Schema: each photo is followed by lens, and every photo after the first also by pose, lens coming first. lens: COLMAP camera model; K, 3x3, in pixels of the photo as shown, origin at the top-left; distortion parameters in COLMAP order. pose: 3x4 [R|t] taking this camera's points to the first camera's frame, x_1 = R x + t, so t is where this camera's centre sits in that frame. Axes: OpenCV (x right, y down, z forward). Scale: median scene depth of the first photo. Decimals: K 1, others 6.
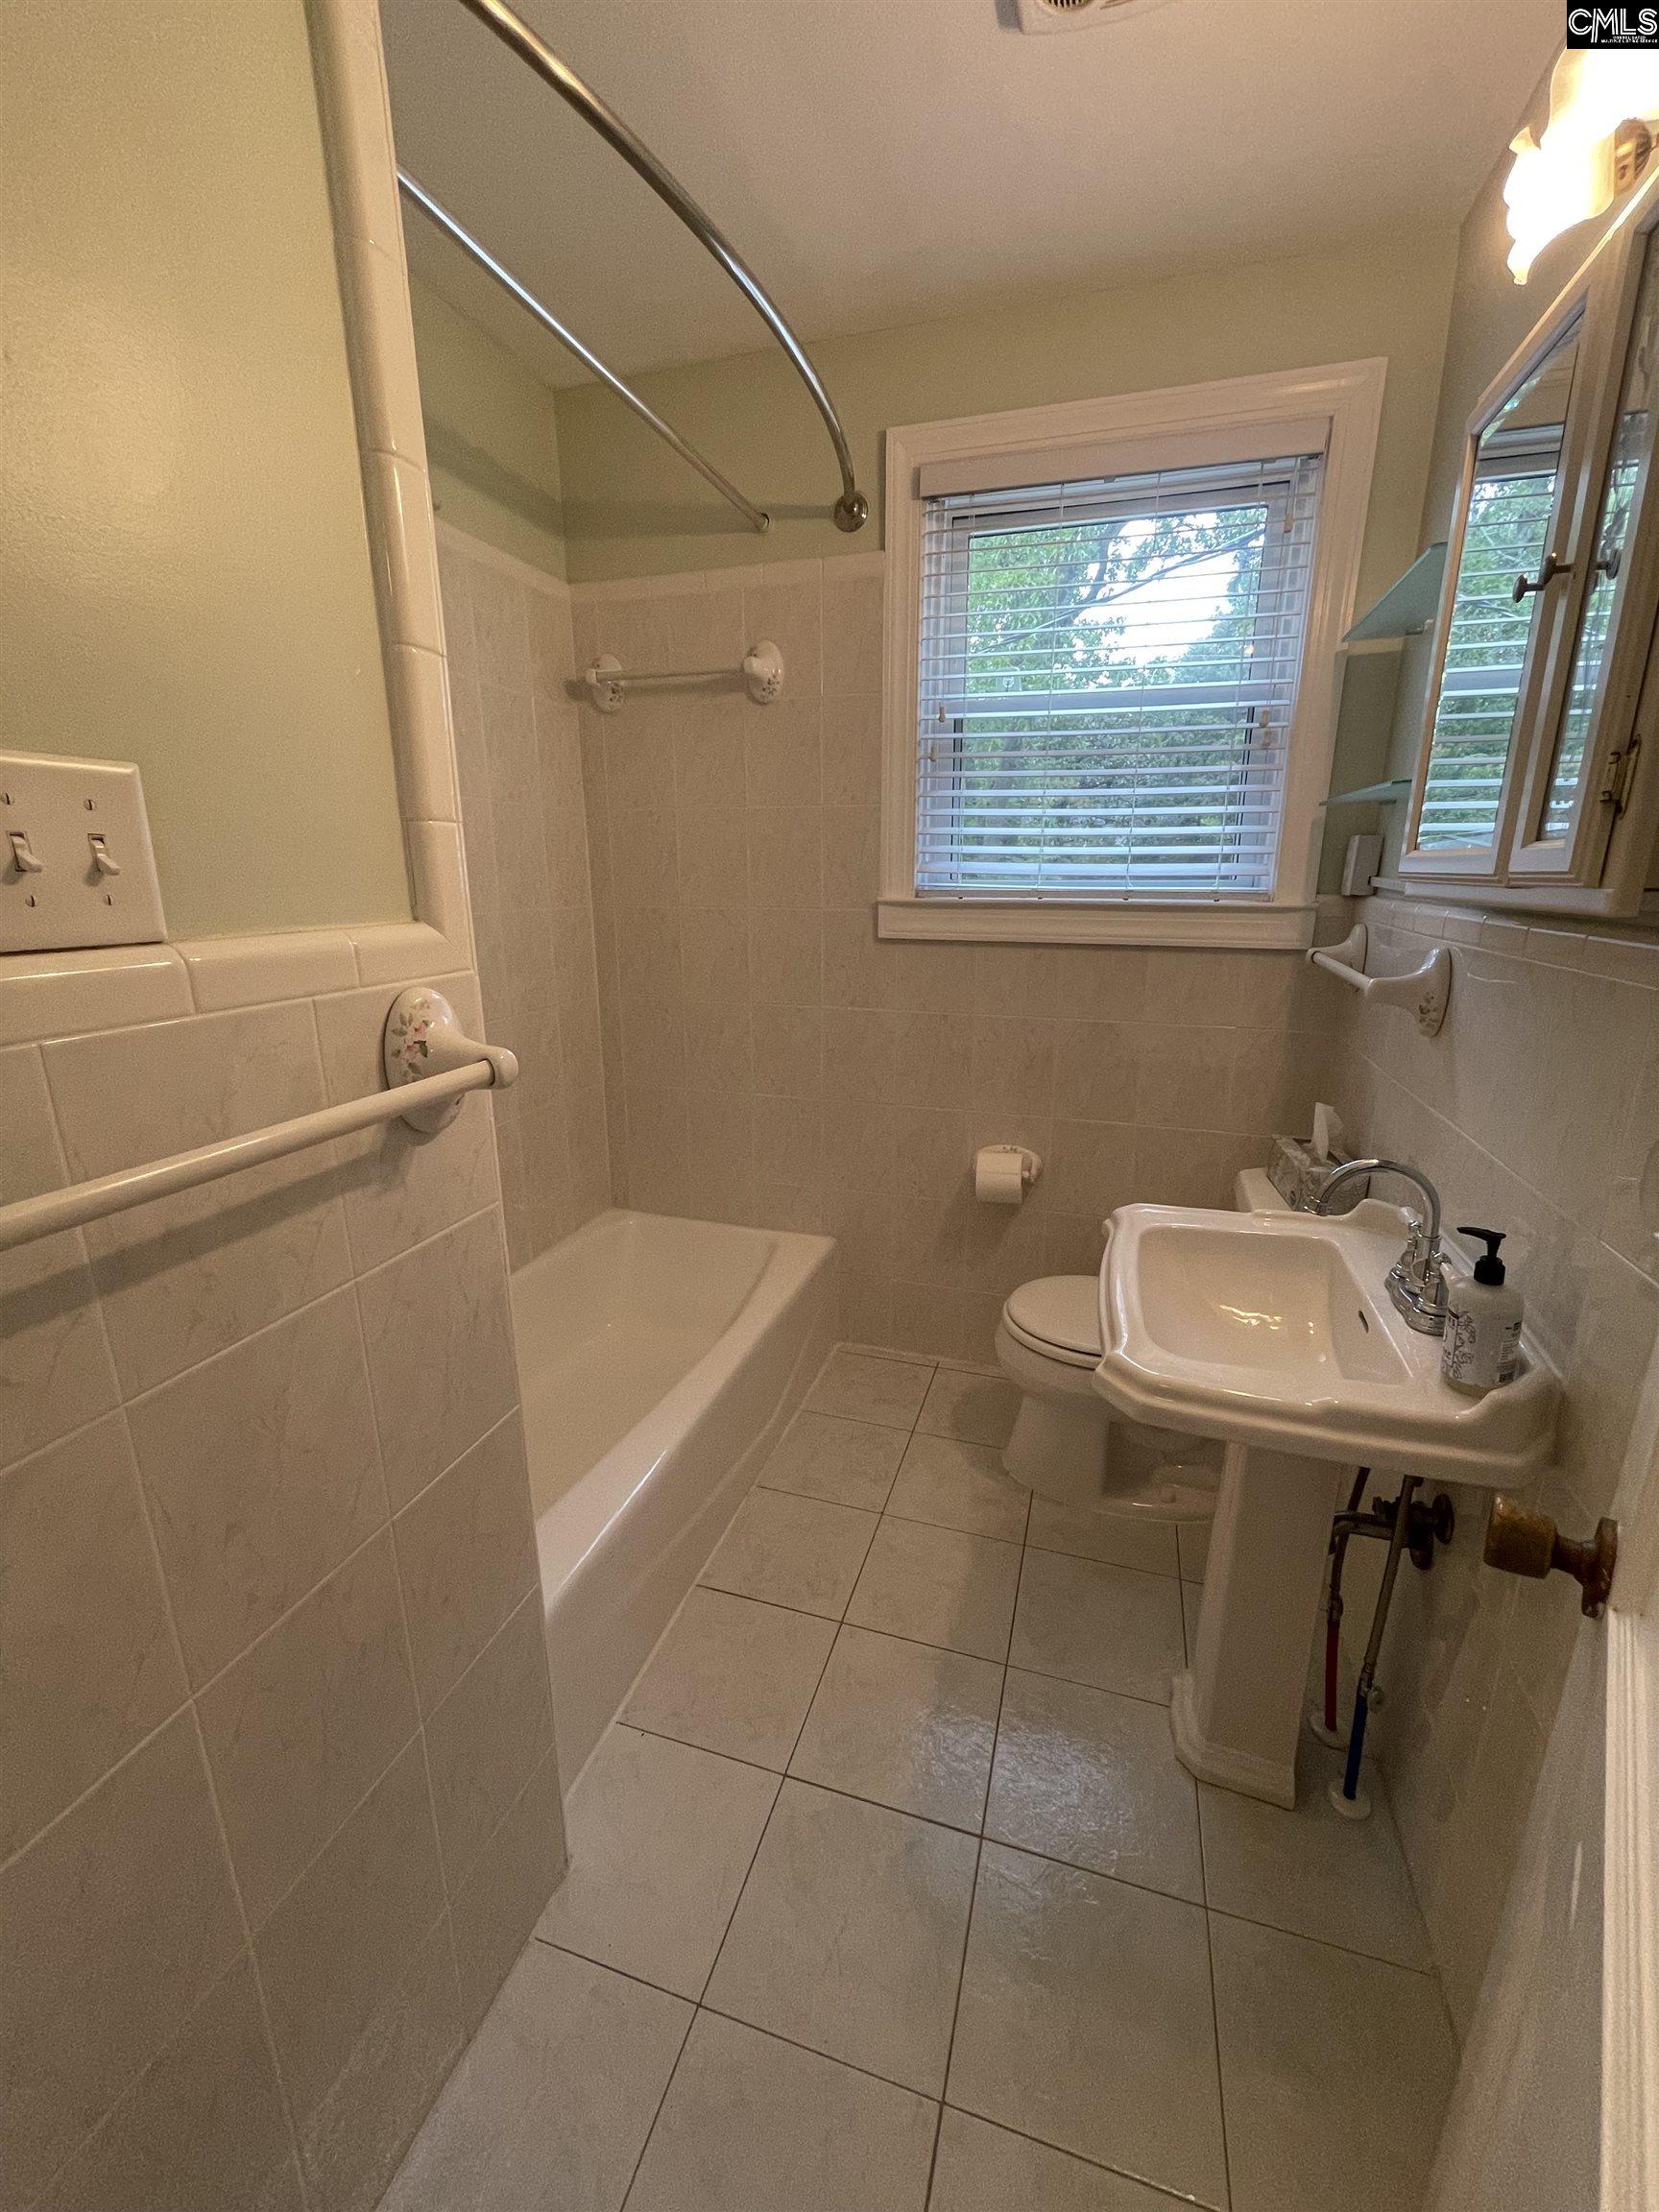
lens RADIAL K [[894.7, 0, 832.2], [0, 894.7, 1103.5], [0, 0, 1]] dist [0.000280, 0.000125]
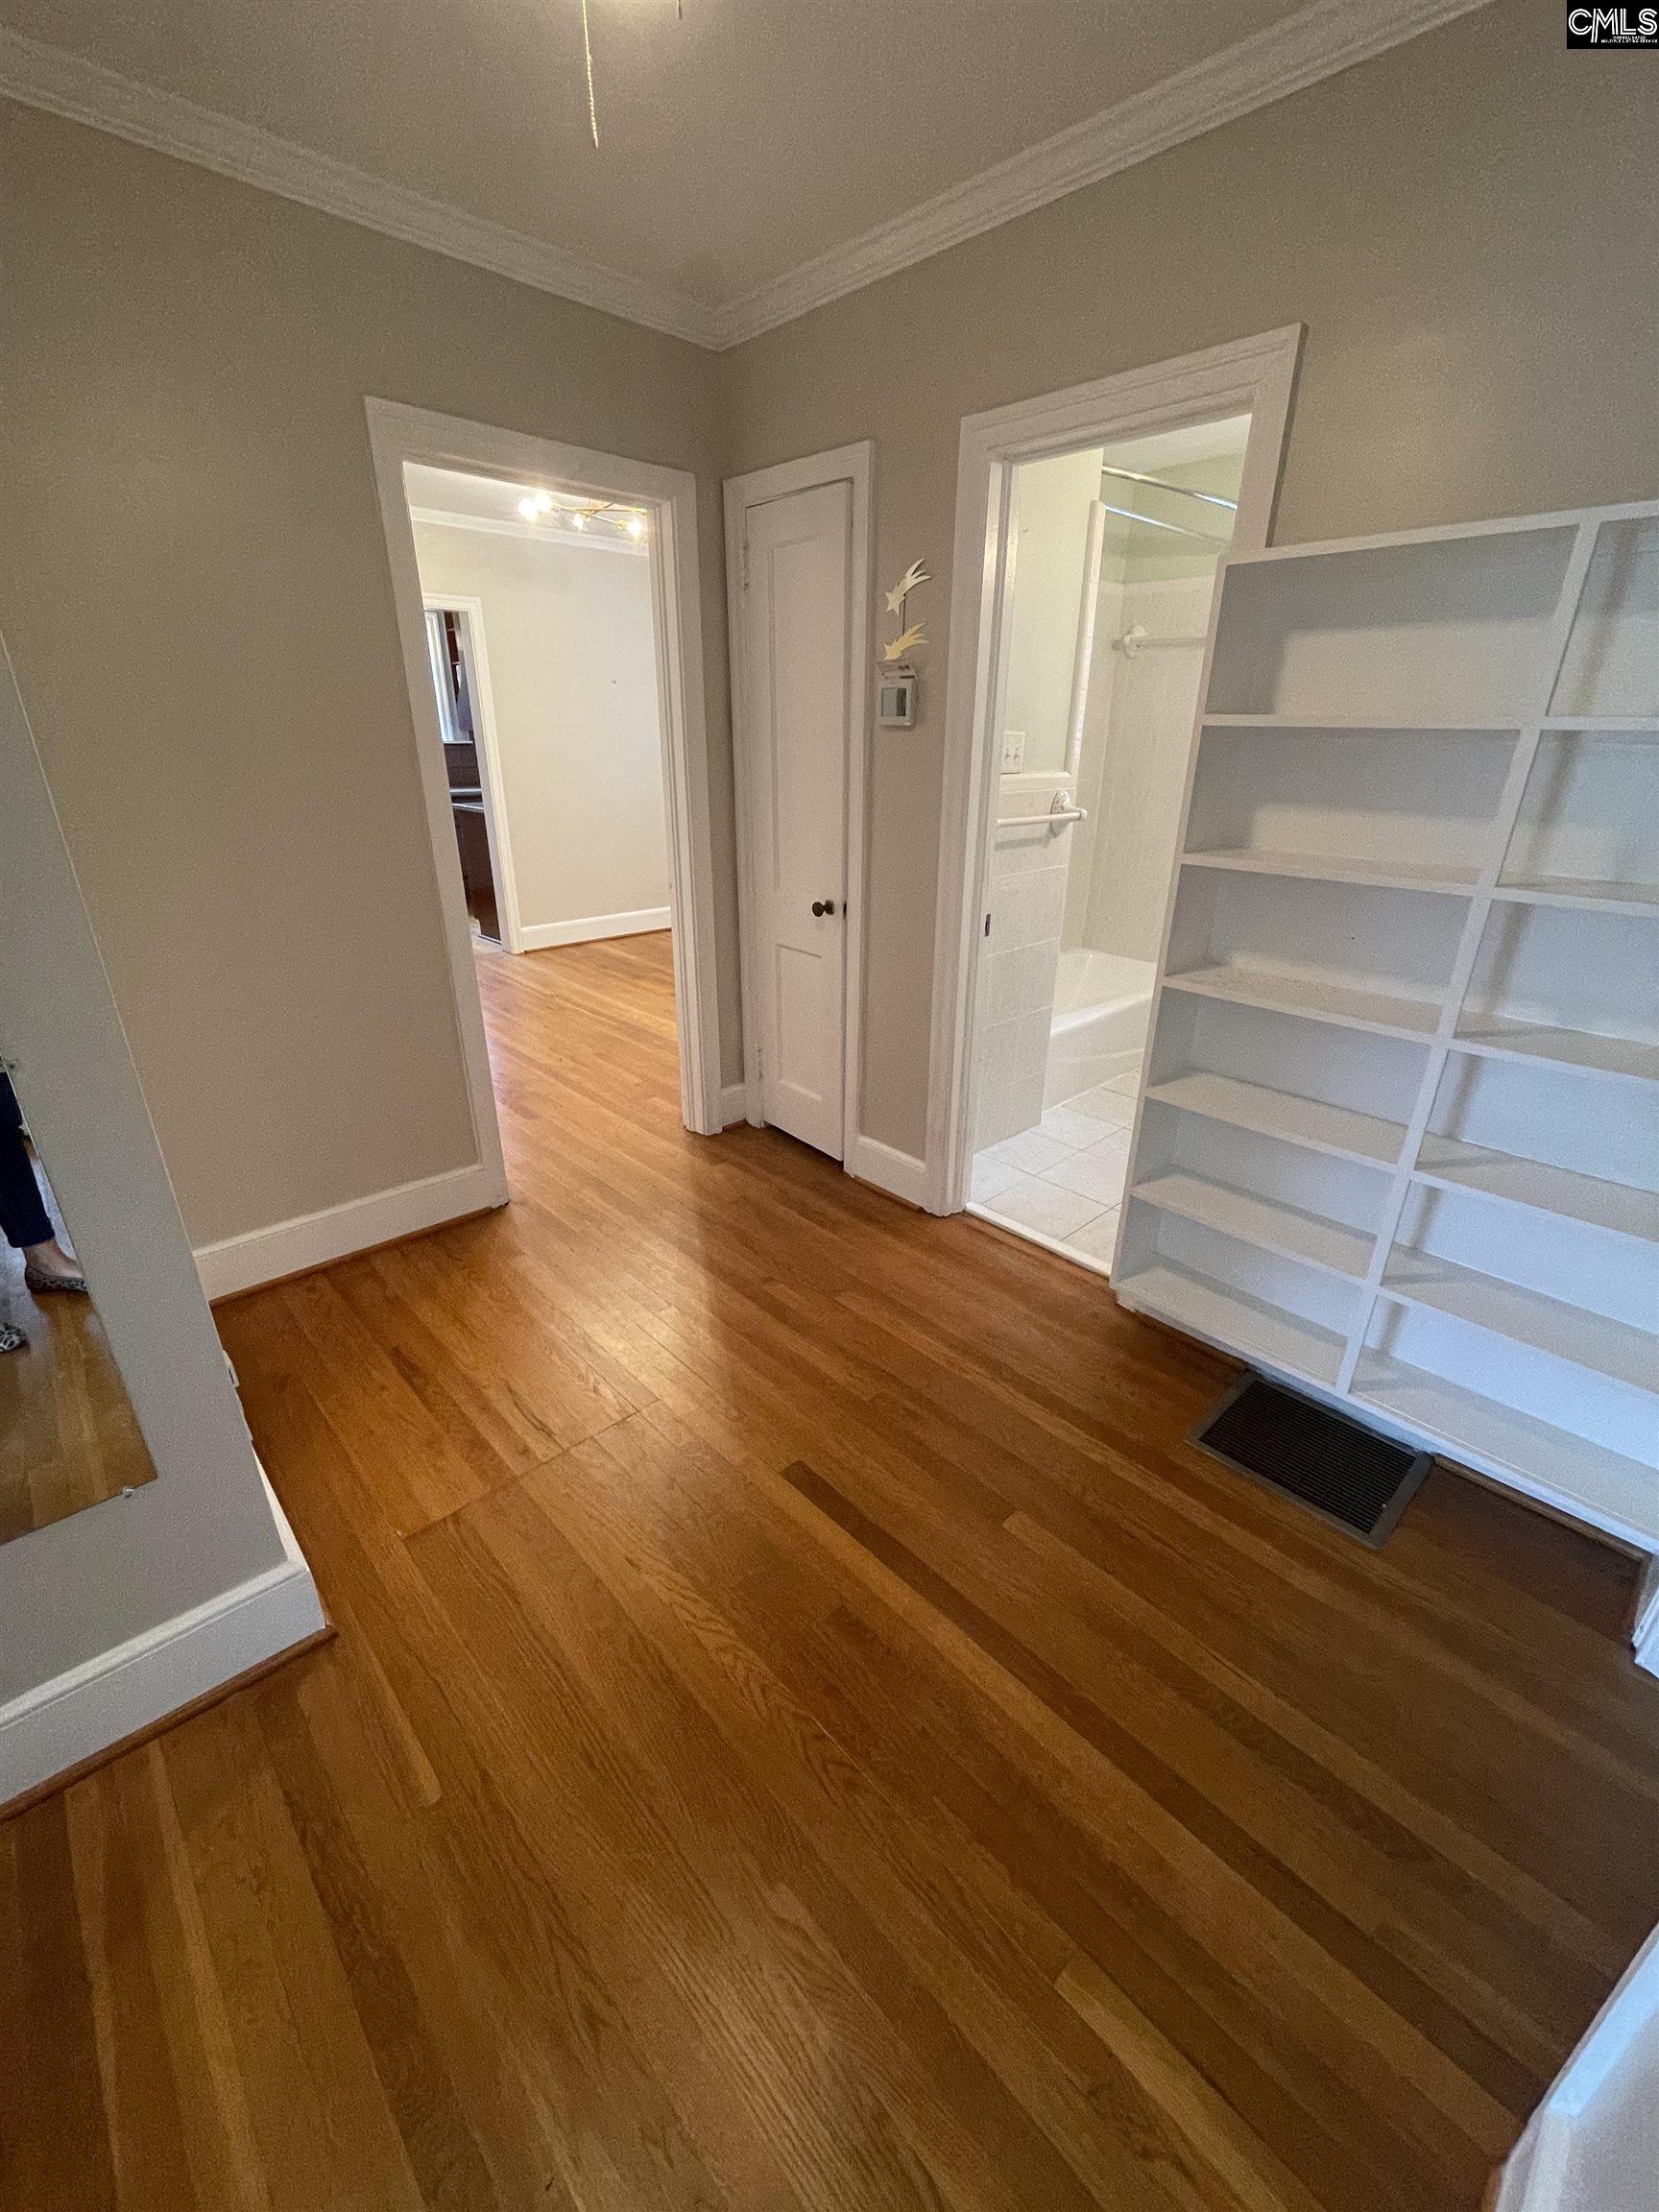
lens RADIAL K [[894.7, 0, 833.8], [0, 894.7, 1109.3], [0, 0, 1]] dist [0.000280, 0.000125]
pose [[0.873850, 0.198887, -0.443656, 0.567714], [-0.135291, 0.975934, 0.171025, 0.615489], [0.466994, -0.089427, 0.879727, -2.638875]]
